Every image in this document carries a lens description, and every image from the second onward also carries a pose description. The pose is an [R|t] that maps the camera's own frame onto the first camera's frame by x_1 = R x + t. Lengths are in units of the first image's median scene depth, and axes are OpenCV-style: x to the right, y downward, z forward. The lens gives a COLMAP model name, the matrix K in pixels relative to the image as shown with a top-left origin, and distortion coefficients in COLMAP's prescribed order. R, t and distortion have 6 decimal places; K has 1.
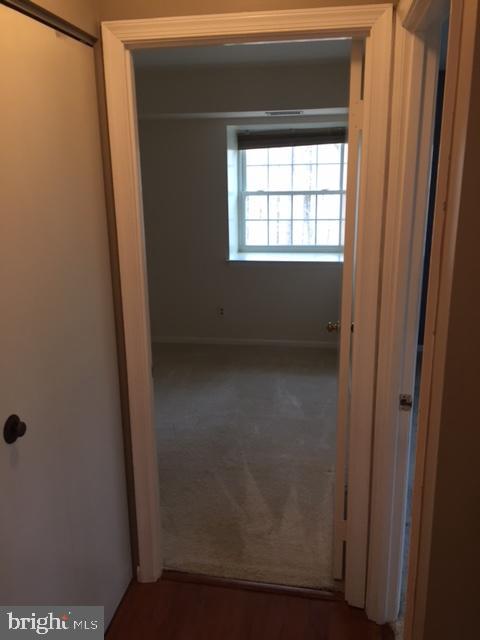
lens RADIAL K [[549.5, 0, 240.0], [0, 549.5, 320.0], [0, 0, 1]] dist [0.048345, -0.010431]
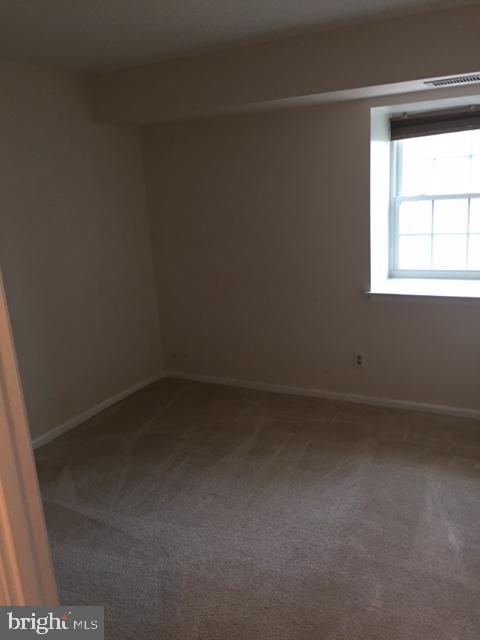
lens RADIAL K [[549.5, 0, 240.0], [0, 549.5, 320.0], [0, 0, 1]] dist [0.048345, -0.010431]
pose [[0.948343, 0.032487, -0.315580, 0.048209], [-0.029128, 0.999458, 0.015357, -0.078014], [0.315907, -0.005371, 0.948775, 0.245564]]
